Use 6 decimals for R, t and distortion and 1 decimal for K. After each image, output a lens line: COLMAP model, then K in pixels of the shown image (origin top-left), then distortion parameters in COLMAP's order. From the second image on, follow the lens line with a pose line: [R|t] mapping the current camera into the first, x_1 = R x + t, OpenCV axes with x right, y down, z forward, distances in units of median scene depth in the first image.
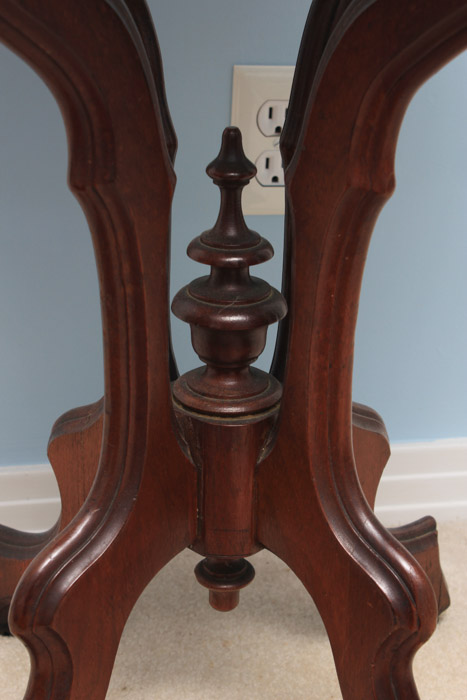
lens RADIAL K [[1384.4, 0, 229.2], [0, 1384.4, 355.0], [0, 0, 1]] dist [0.065882, 0.000000]
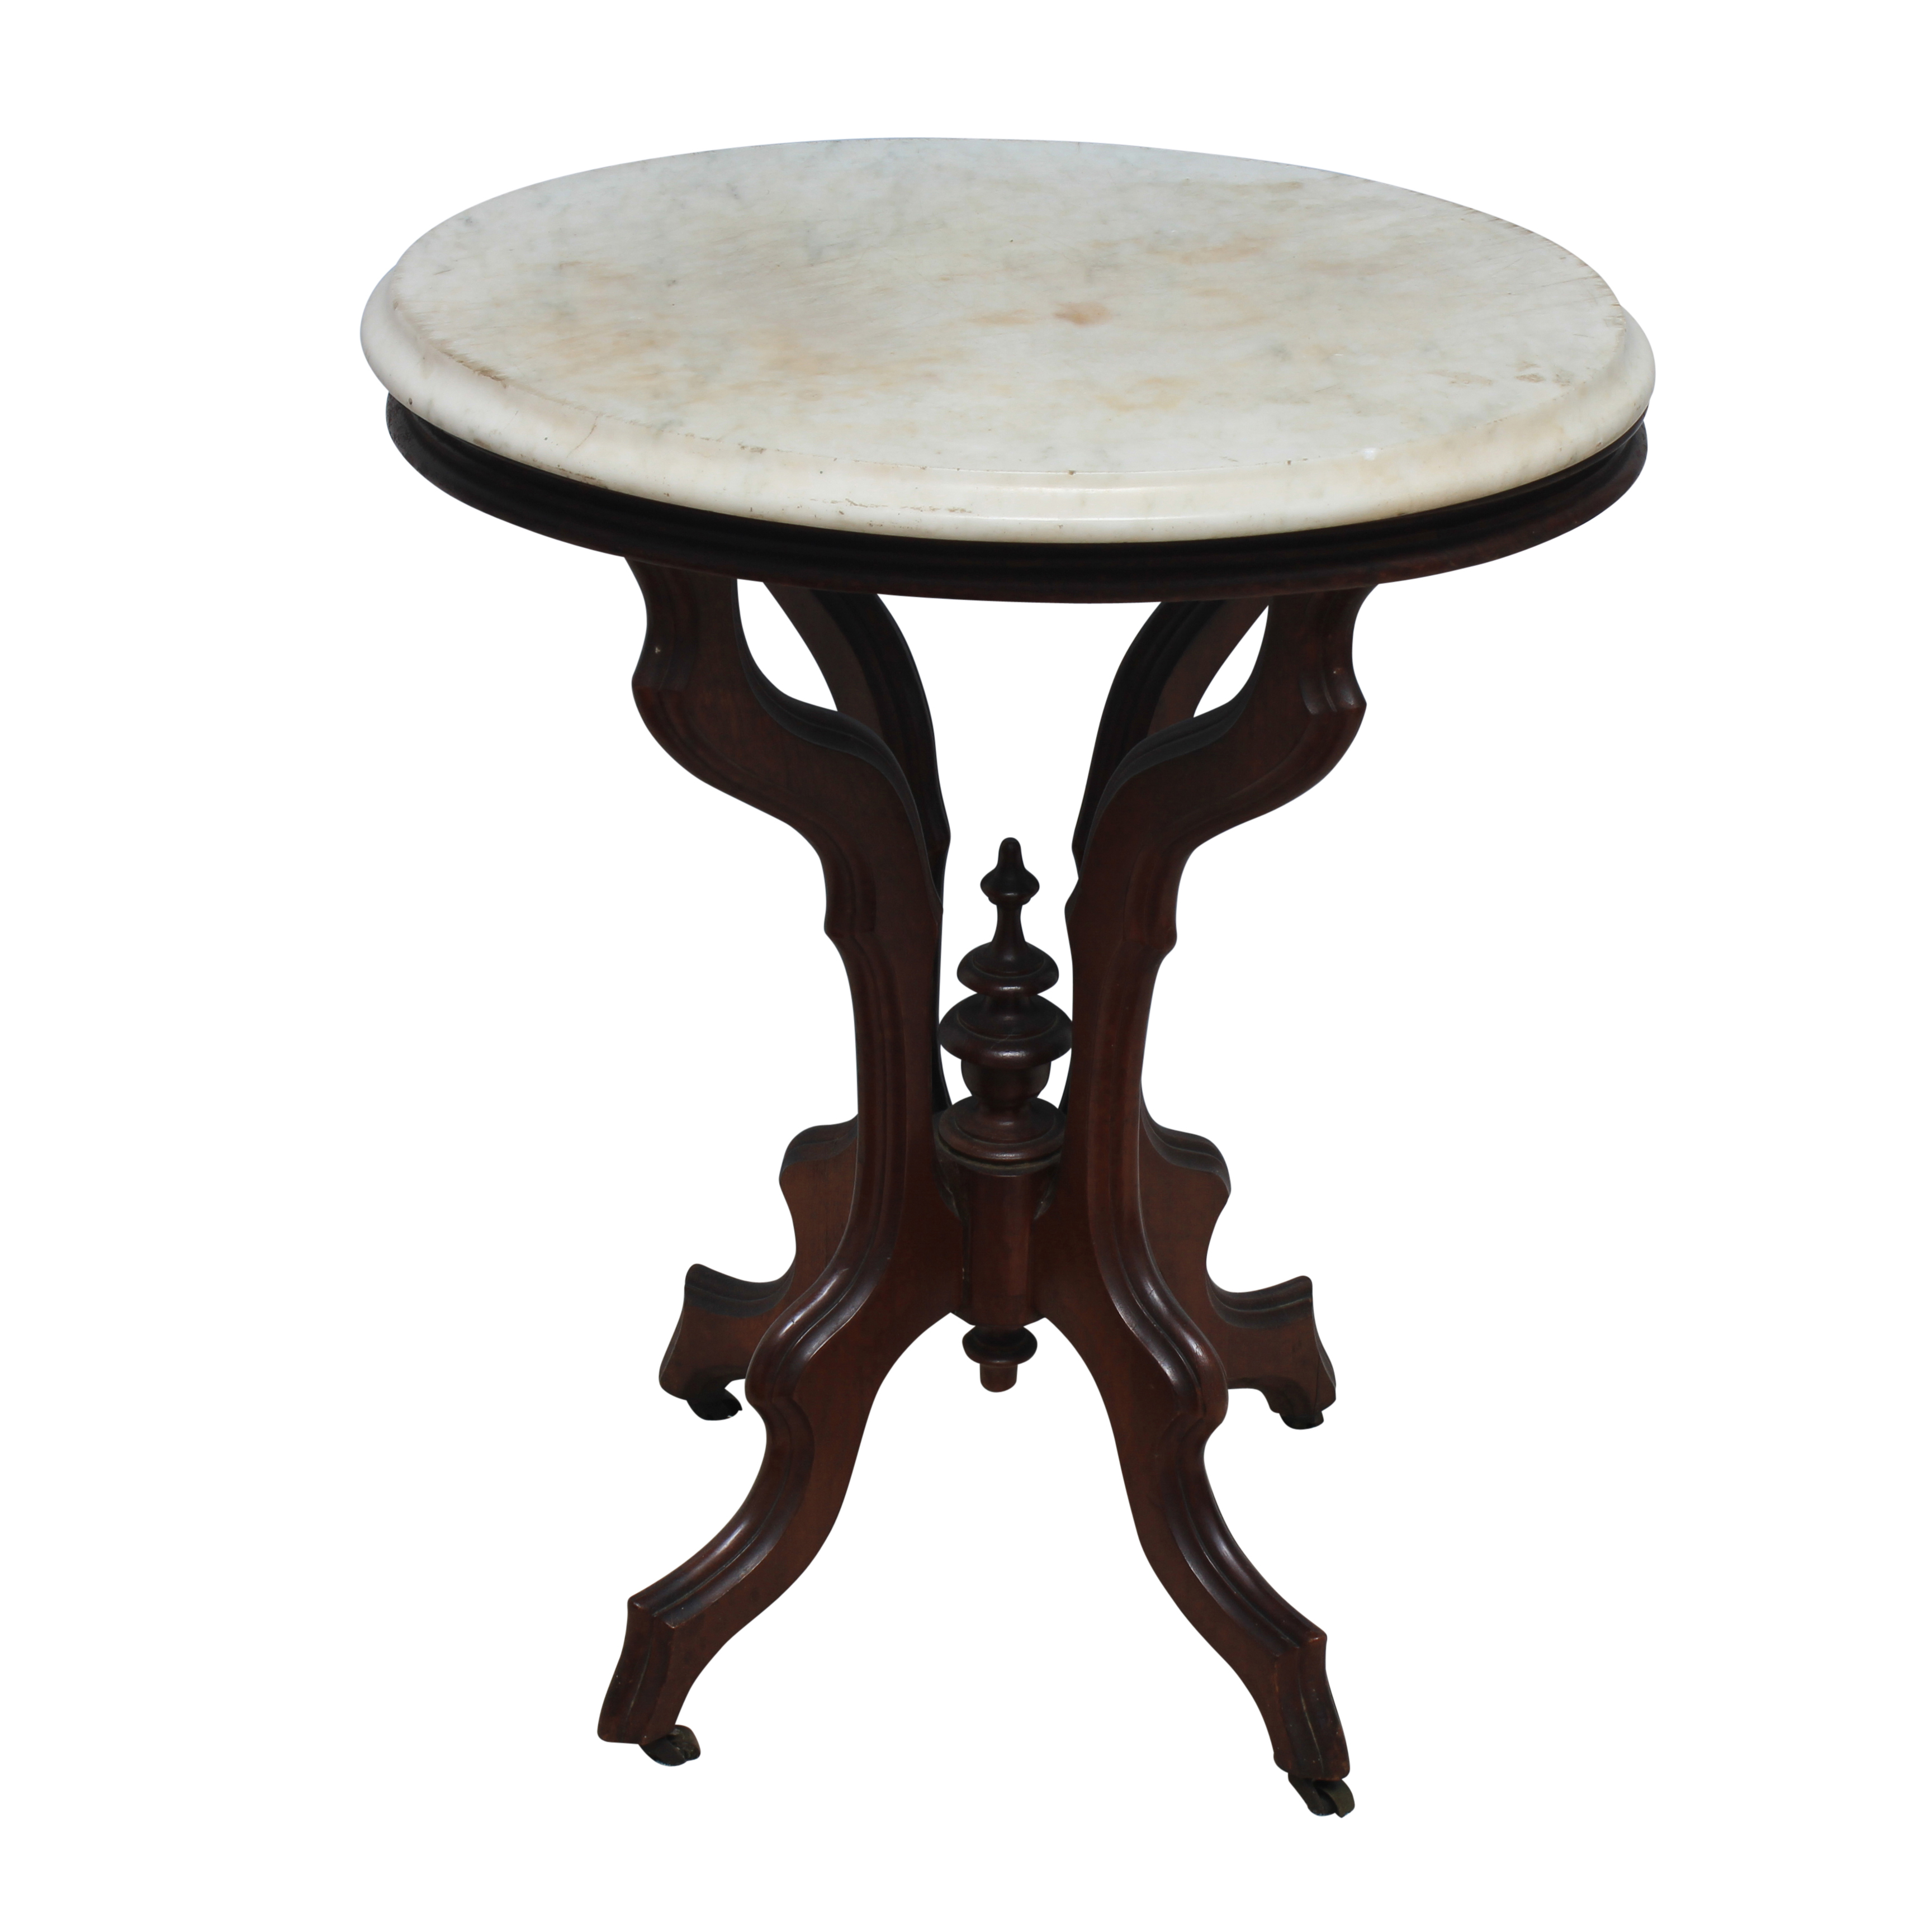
lens RADIAL K [[4719.0, 0, 1010.6], [0, 4719.0, 949.3], [0, 0, 1]] dist [-0.036878, 0.000000]
pose [[0.998169, 0.031390, -0.051710, 0.155143], [-0.027484, 0.996835, 0.074602, -0.312307], [0.053888, -0.073044, 0.995872, -1.931568]]
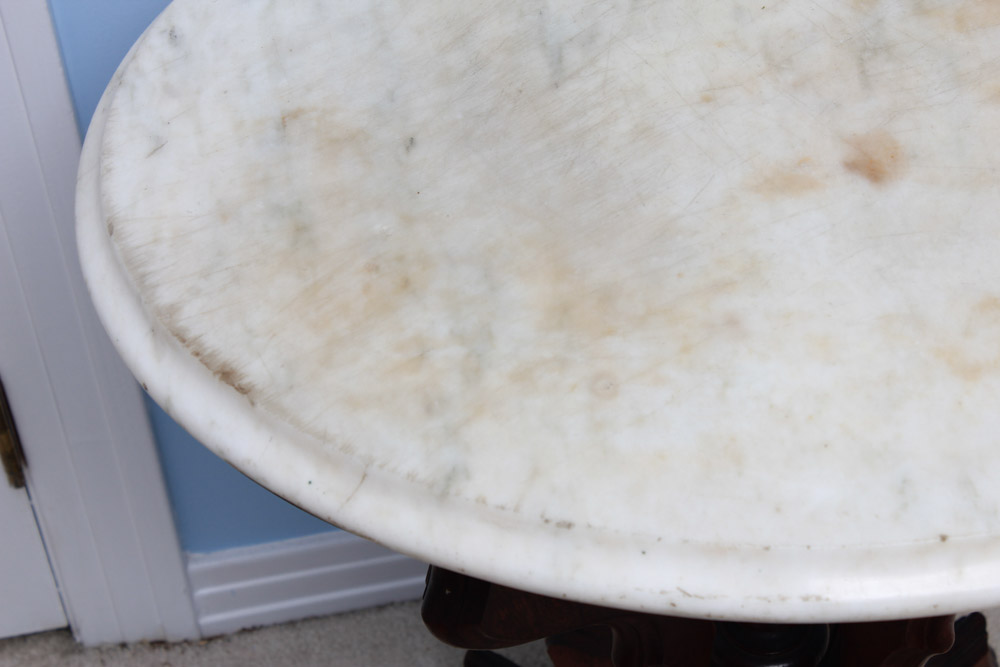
lens RADIAL K [[2364.0, 0, 499.8], [0, 2364.0, 335.5], [0, 0, 1]] dist [0.062938, 0.000000]
pose [[0.997320, -0.046138, -0.056785, -0.080839], [0.065629, 0.907214, 0.415519, -0.908045], [0.032345, -0.418132, 0.907810, -0.363160]]
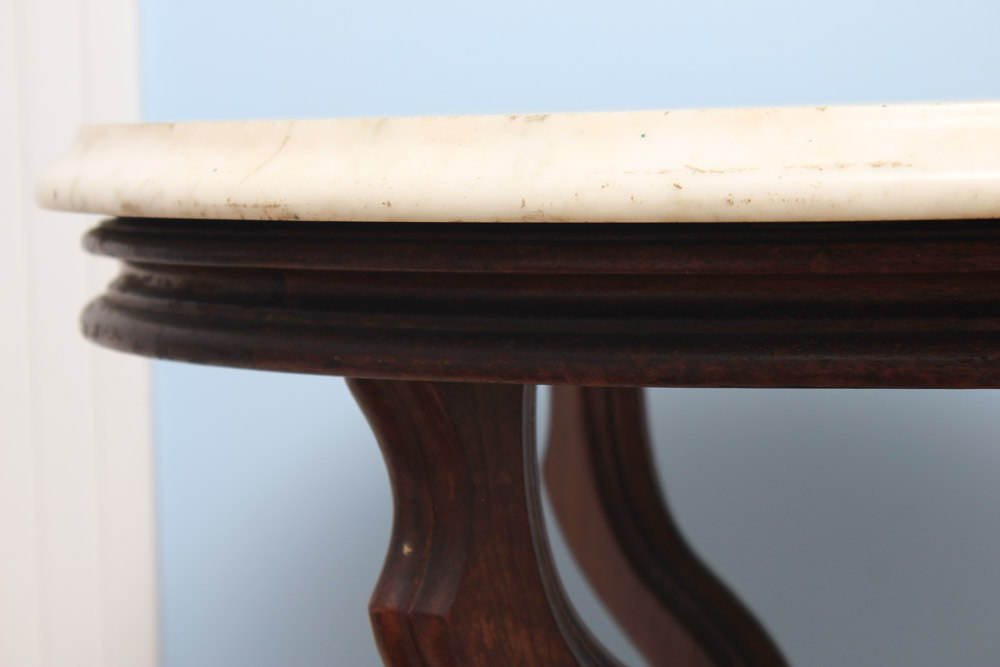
lens RADIAL K [[2364.0, 0, 497.9], [0, 2364.0, 337.5], [0, 0, 1]] dist [0.062938, 0.000000]
pose [[0.979619, -0.025752, -0.199209, 0.017573], [-0.035147, 0.954472, -0.296221, -0.100517], [0.197767, 0.297185, 0.934114, -0.104388]]
